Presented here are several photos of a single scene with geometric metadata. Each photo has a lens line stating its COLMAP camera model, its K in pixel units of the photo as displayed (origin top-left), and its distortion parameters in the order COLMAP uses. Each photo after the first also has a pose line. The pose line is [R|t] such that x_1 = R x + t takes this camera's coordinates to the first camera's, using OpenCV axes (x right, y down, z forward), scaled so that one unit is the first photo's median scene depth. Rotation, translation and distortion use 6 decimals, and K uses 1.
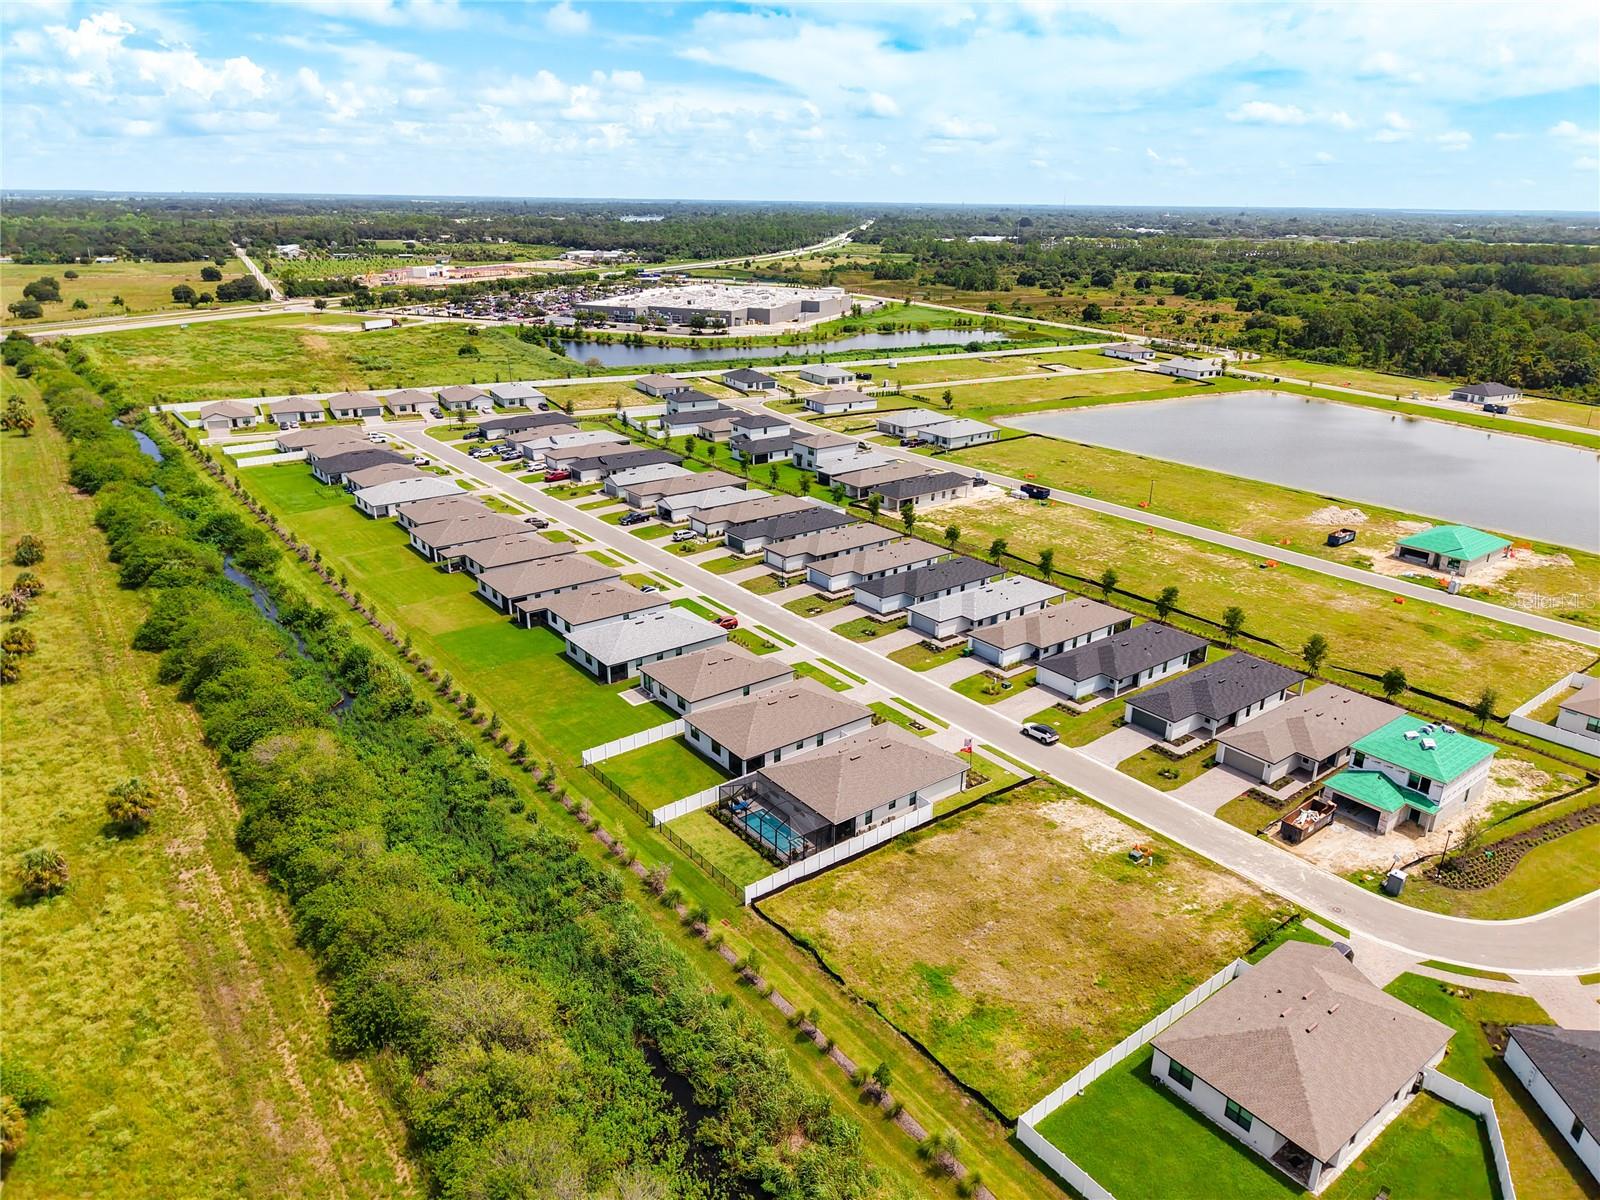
lens RADIAL K [[1065.2, 0, 800.0], [0, 1065.2, 600.0], [0, 0, 1]] dist [0.038150, -0.040011]
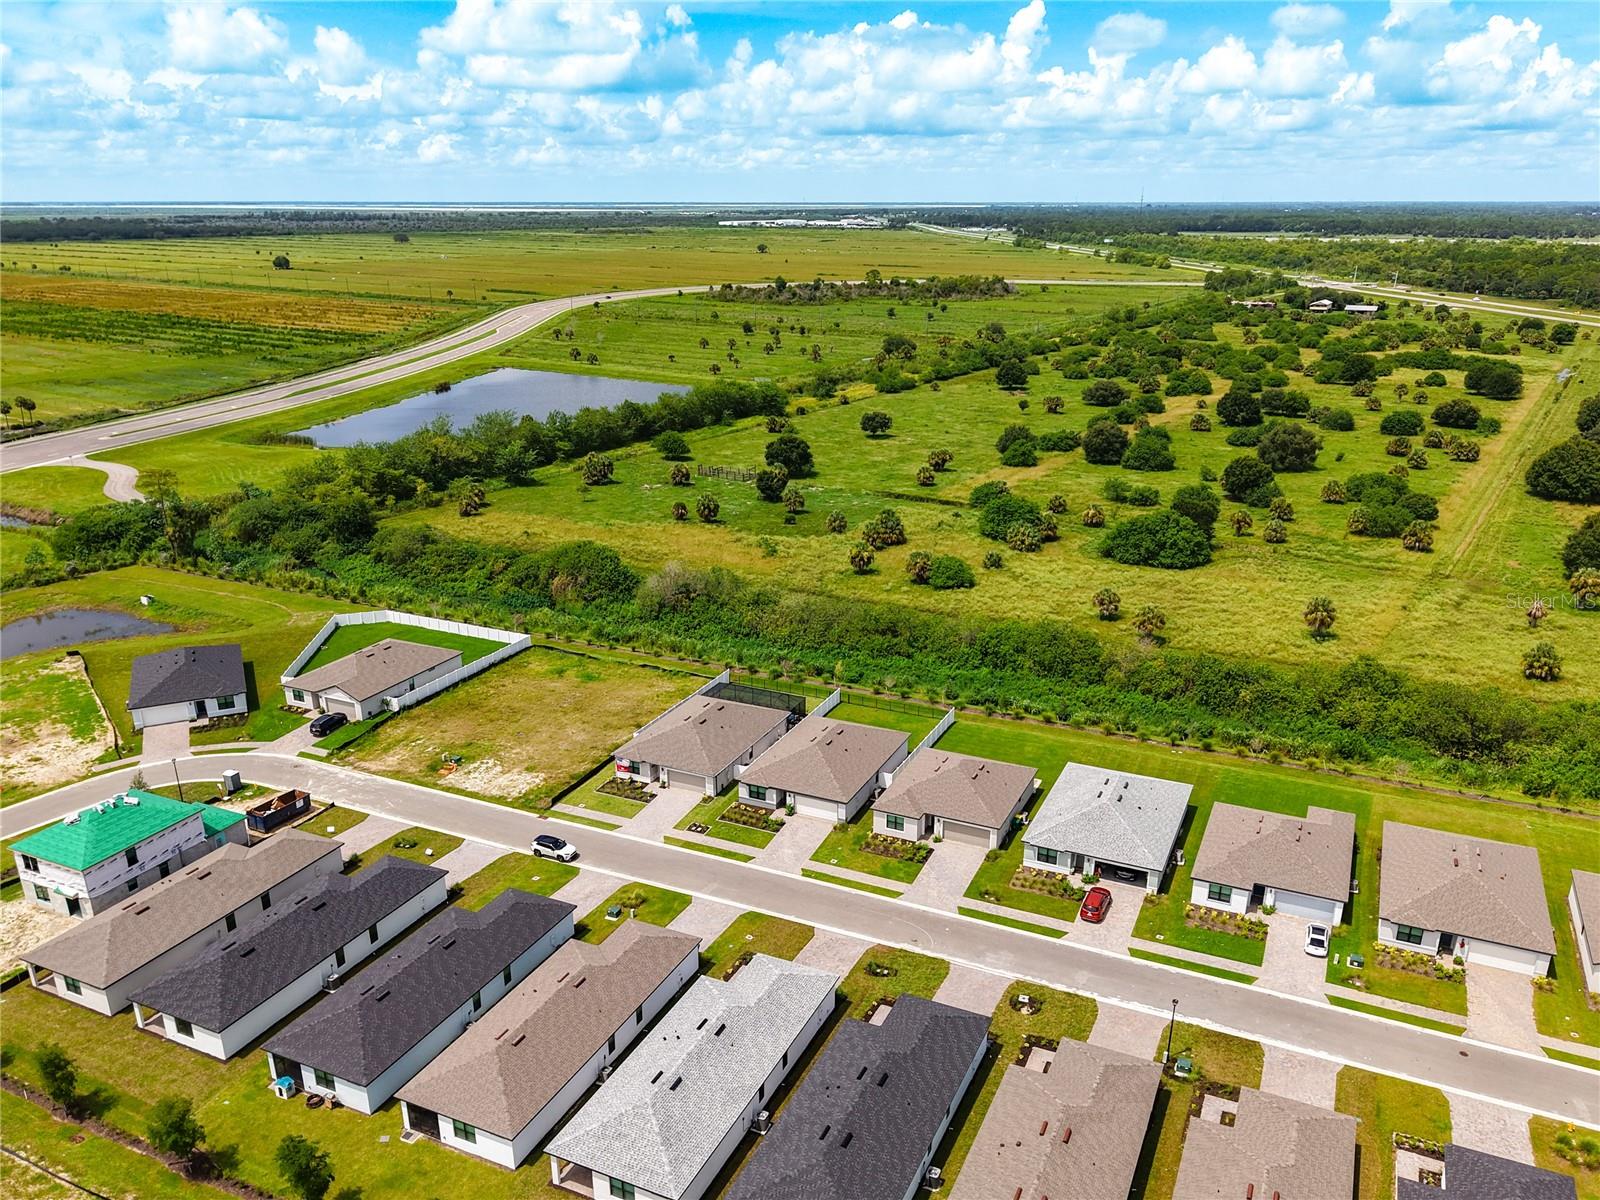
lens RADIAL K [[1217.4, 0, 801.5], [0, 1217.4, 646.8], [0, 0, 1]] dist [0.050749, -0.066185]
pose [[-0.888530, 0.141853, -0.436339, 0.372566], [-0.172653, 0.777733, 0.604419, -0.501368], [0.425093, 0.612380, -0.666548, 1.353680]]
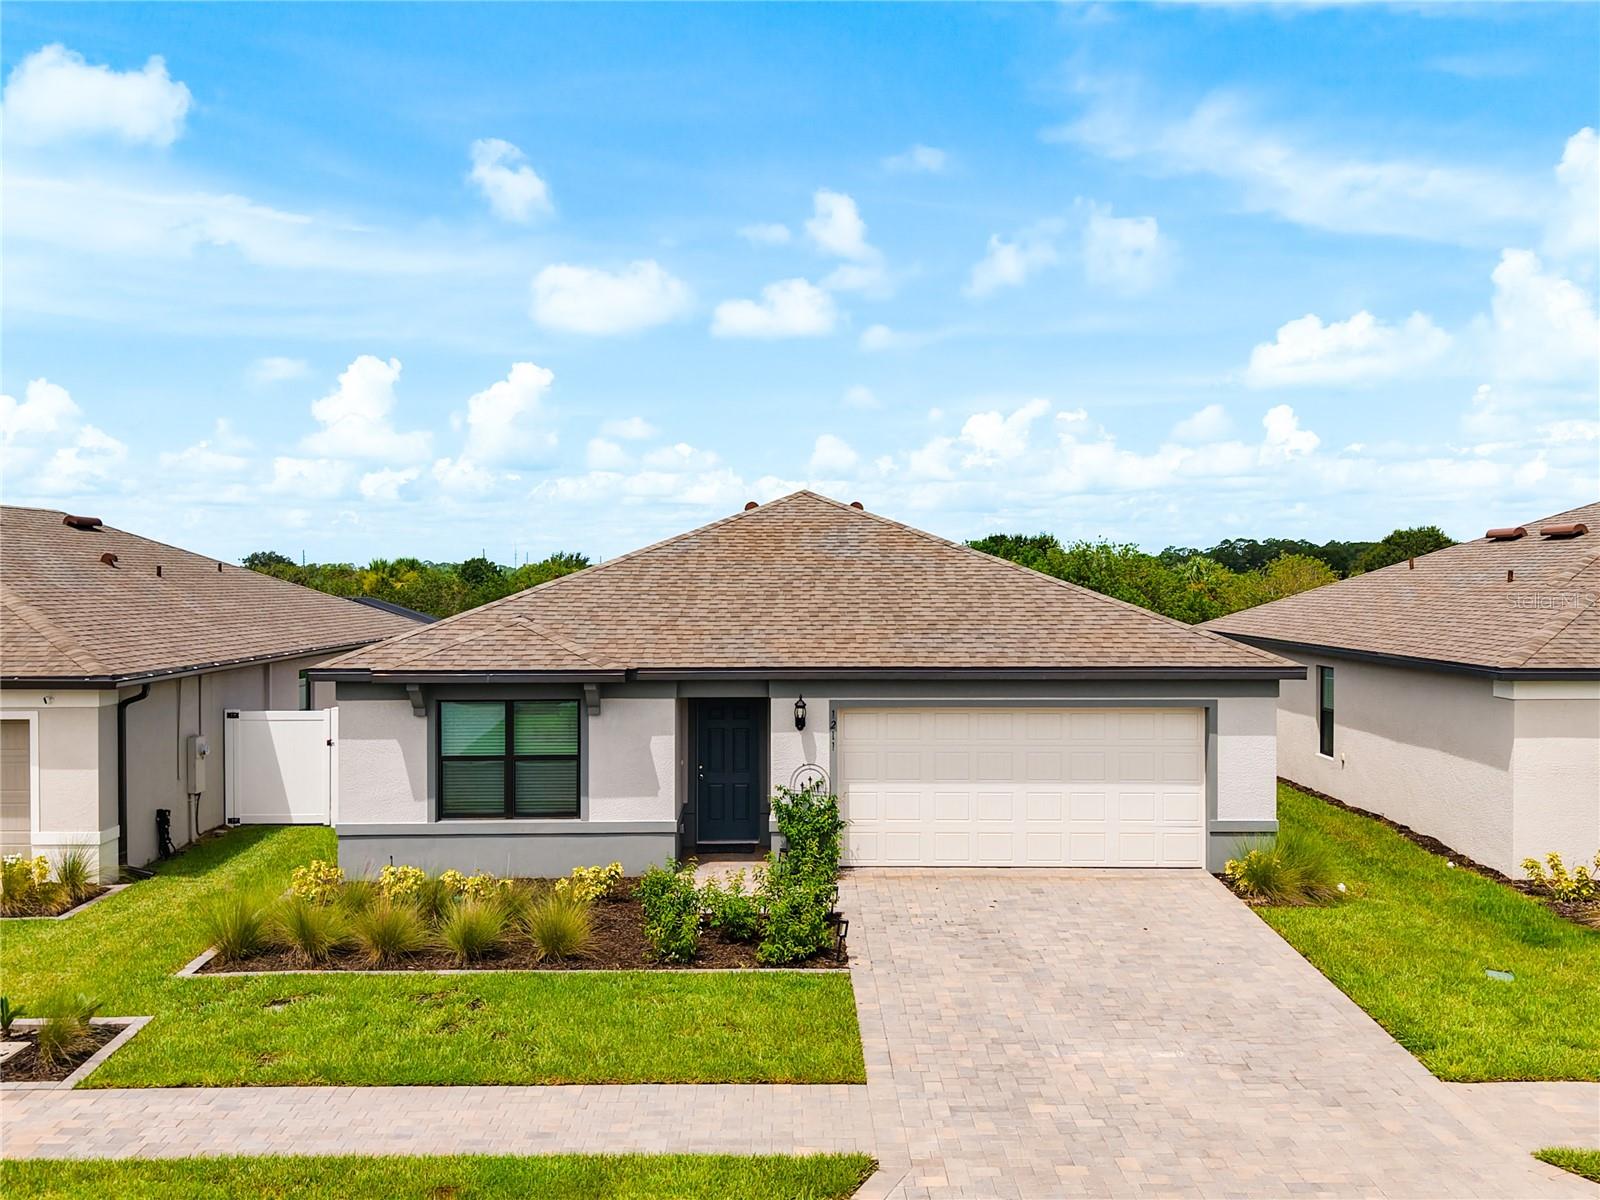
lens RADIAL K [[1599.1, 0, 798.4], [0, 1599.1, 602.6], [0, 0, 1]] dist [0.117782, -0.309140]
pose [[-0.614425, 0.001477, -0.788974, 0.140222], [-0.278732, 0.935108, 0.218817, 0.041296], [0.738099, 0.354359, -0.574142, 0.934215]]
